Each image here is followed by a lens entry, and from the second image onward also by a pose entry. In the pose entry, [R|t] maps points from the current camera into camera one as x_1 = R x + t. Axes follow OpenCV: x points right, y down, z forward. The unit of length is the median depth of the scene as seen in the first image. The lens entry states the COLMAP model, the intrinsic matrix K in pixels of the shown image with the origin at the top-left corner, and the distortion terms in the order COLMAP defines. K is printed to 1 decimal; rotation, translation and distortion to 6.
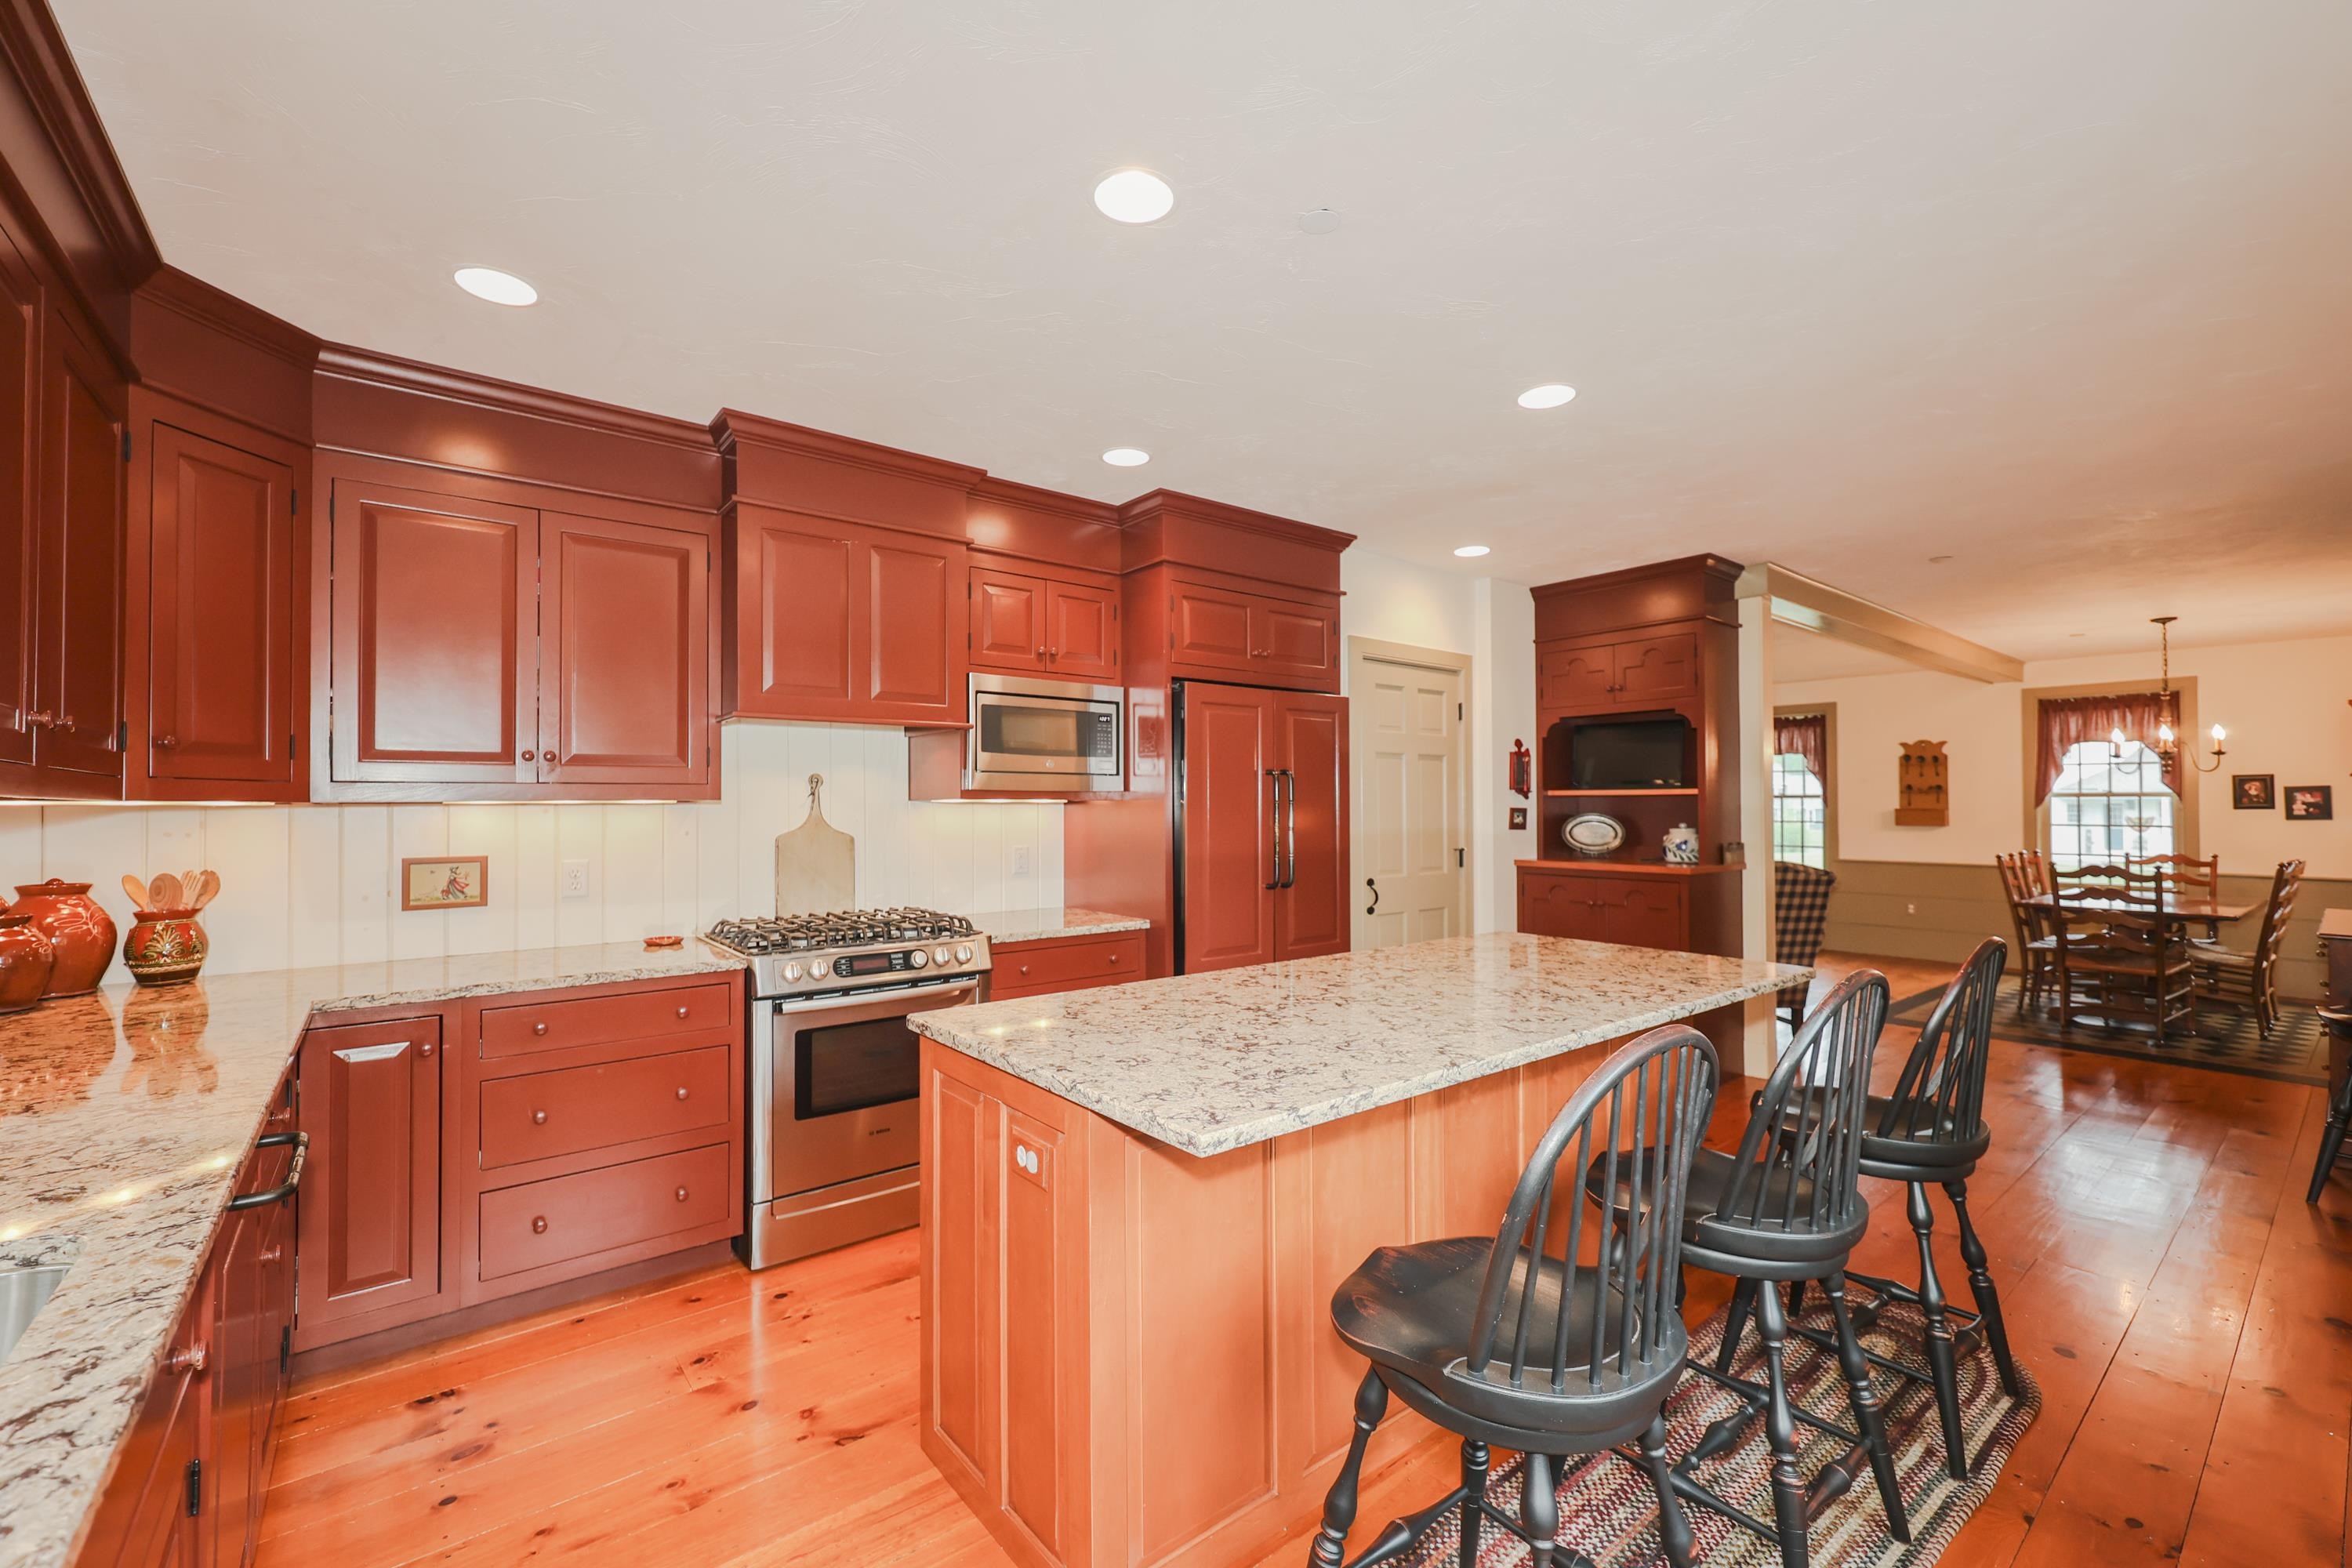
lens RADIAL K [[962.8, 0, 1184.6], [0, 962.8, 792.0], [0, 0, 1]] dist [0.001461, 0.000042]
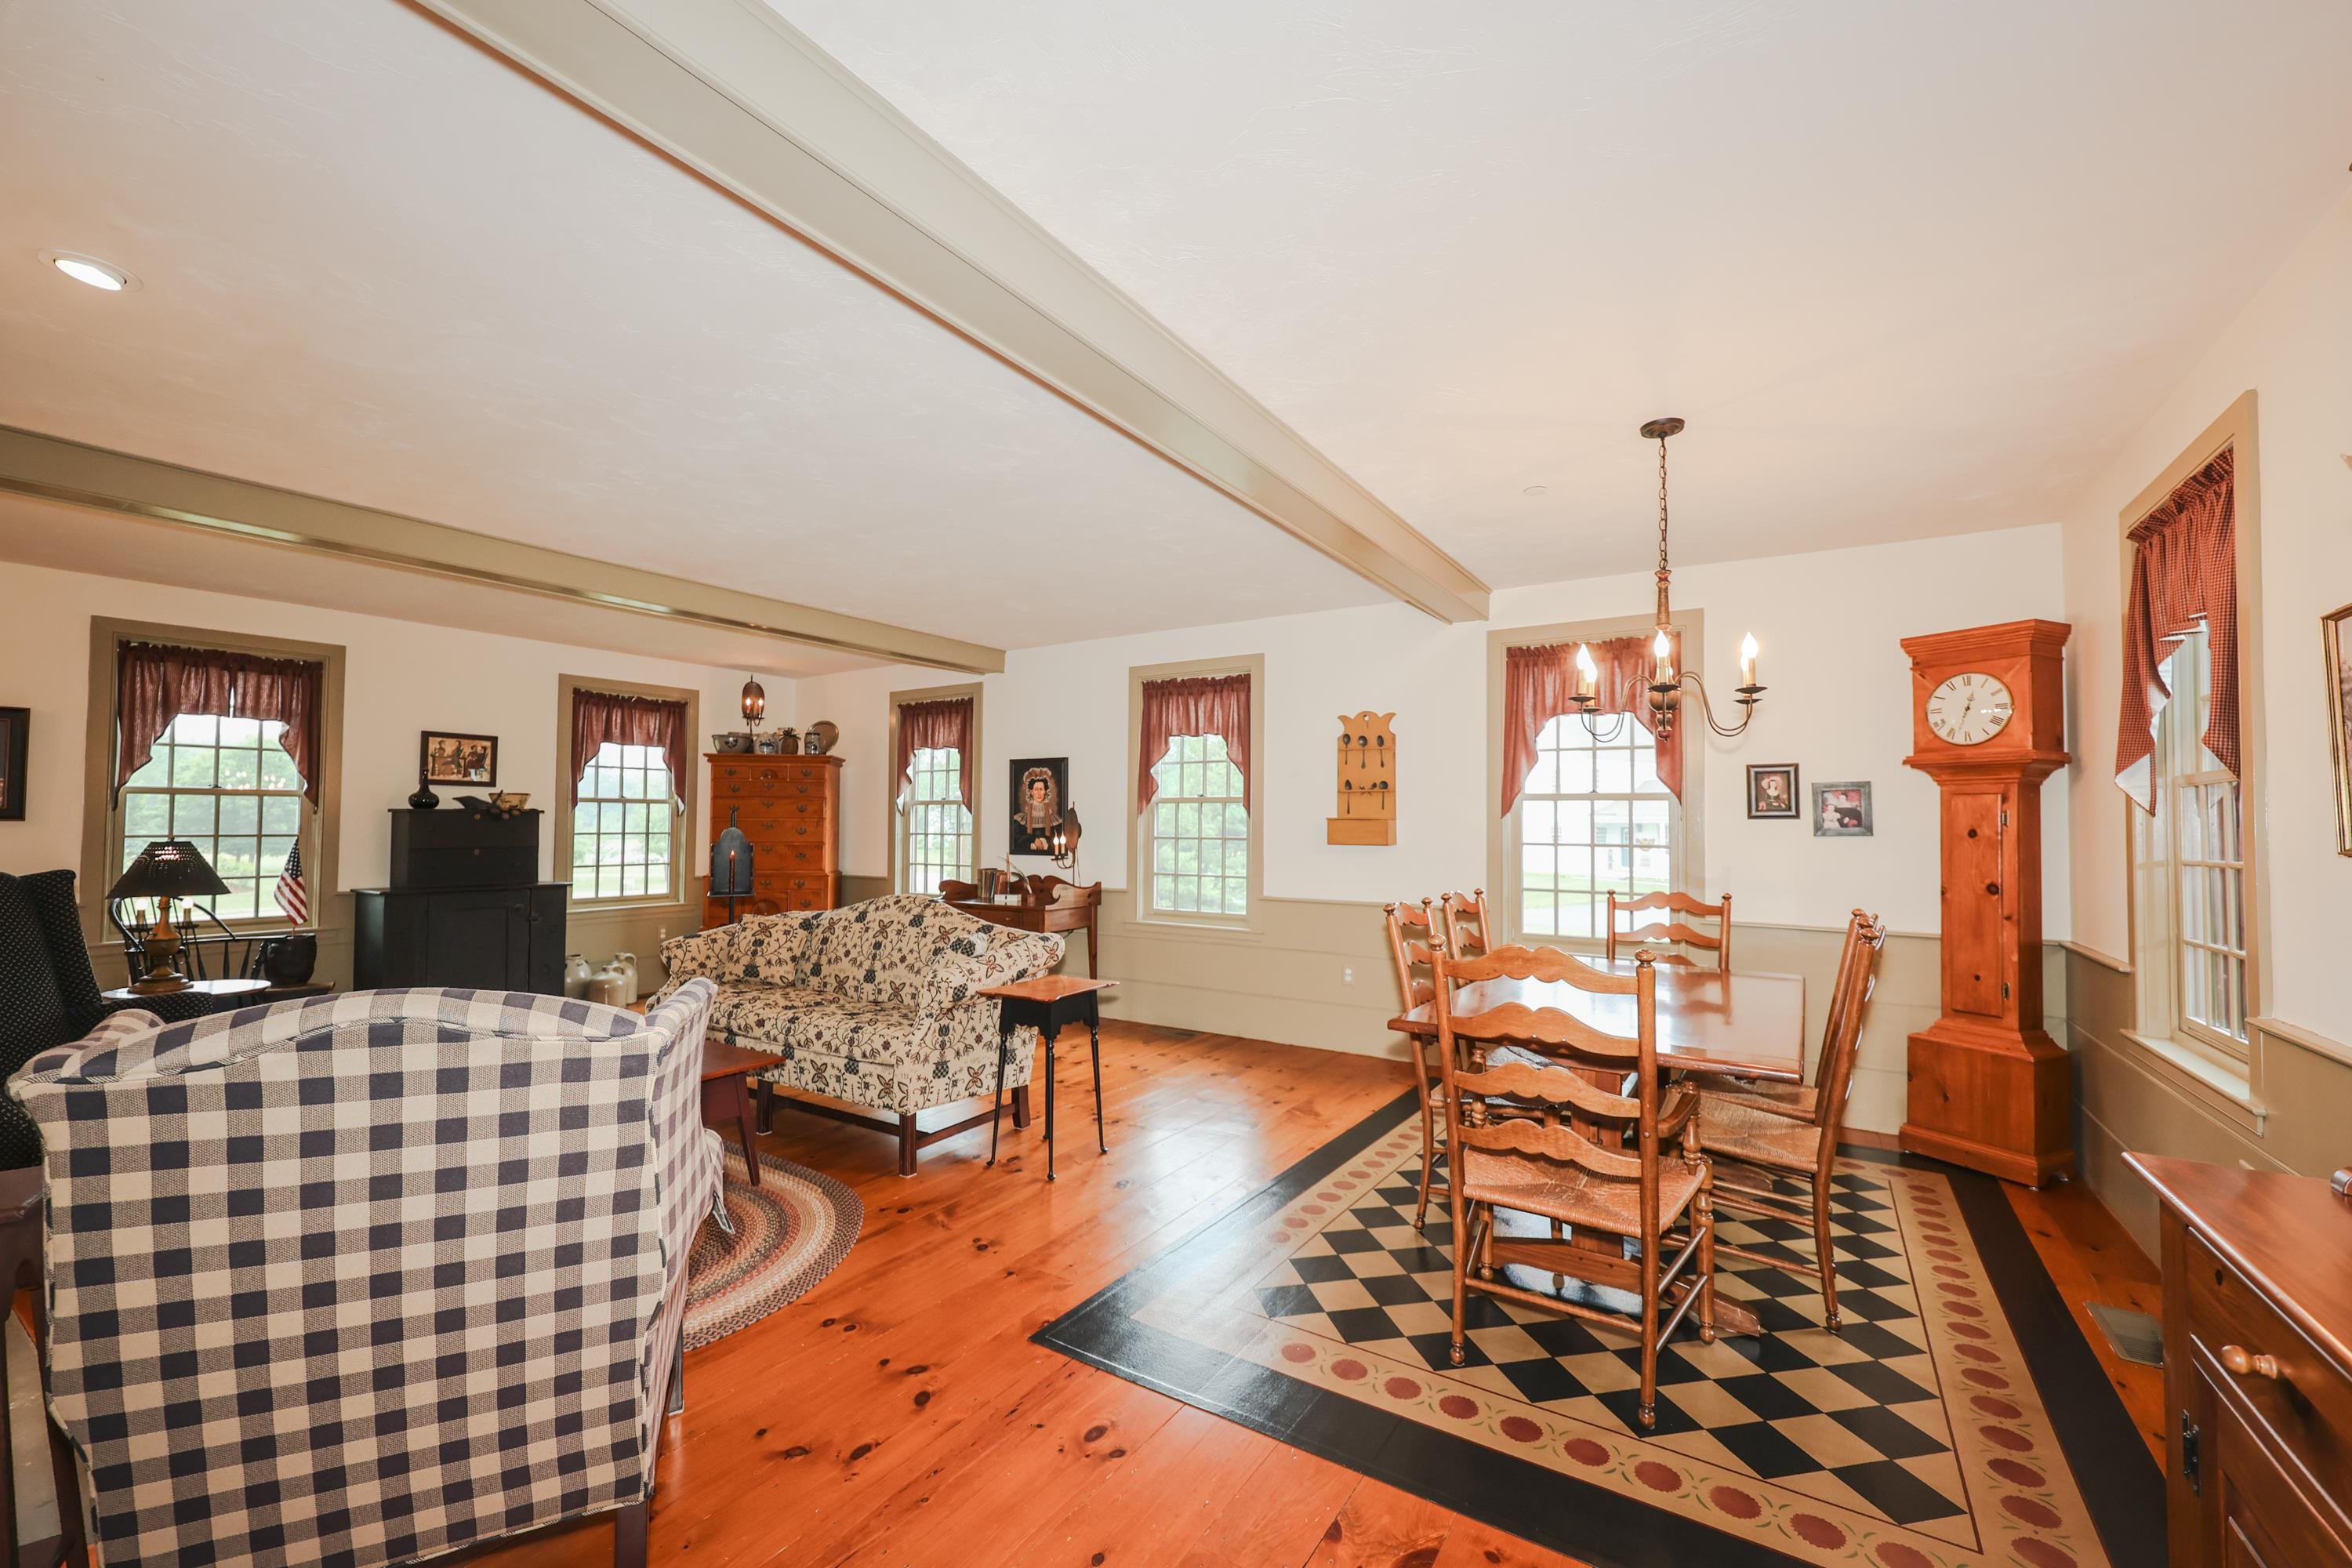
lens RADIAL K [[962.8, 0, 1180.4], [0, 962.8, 797.7], [0, 0, 1]] dist [0.001461, 0.000042]
pose [[0.945630, 0.021127, 0.324557, 0.519230], [-0.015800, 0.999694, -0.019039, 0.020635], [-0.324860, 0.012876, 0.945674, 0.511093]]
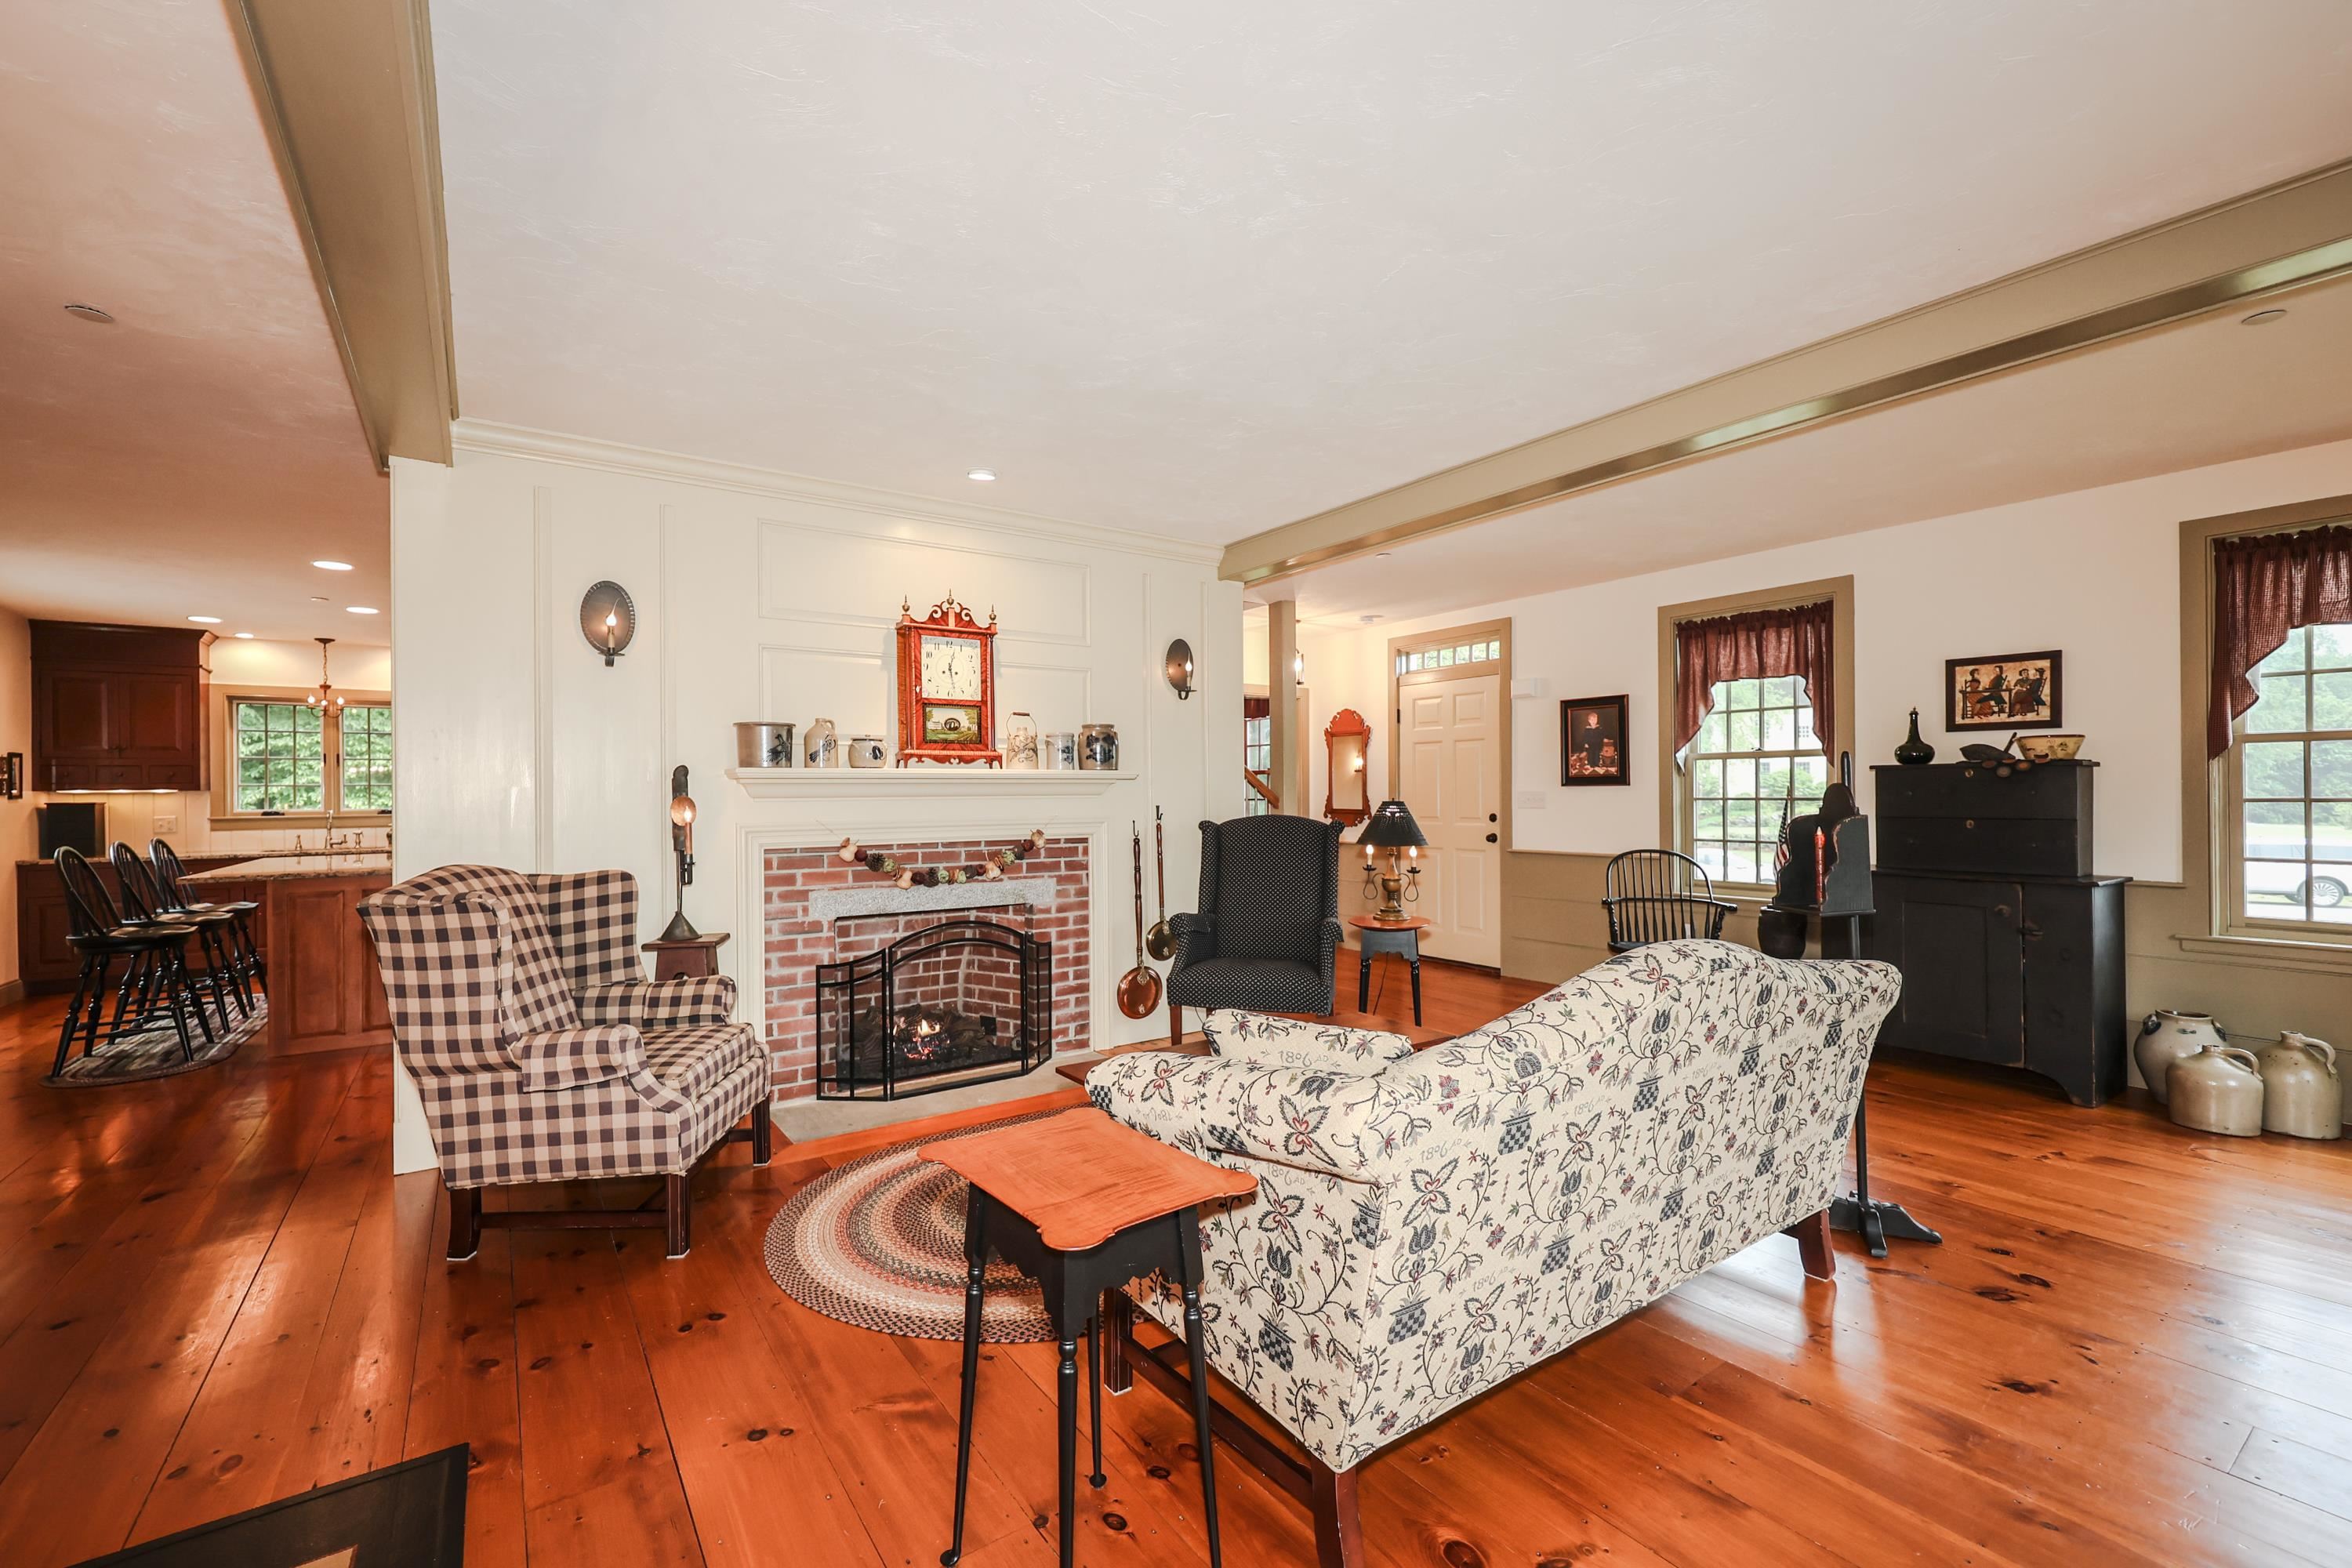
lens RADIAL K [[962.8, 0, 1175.0], [0, 962.8, 789.0], [0, 0, 1]] dist [0.001461, 0.000042]
pose [[-0.062368, 0.006095, -0.998035, 0.823190], [0.017774, 0.999830, 0.004995, 0.028639], [0.997895, -0.017427, -0.062466, 1.049429]]
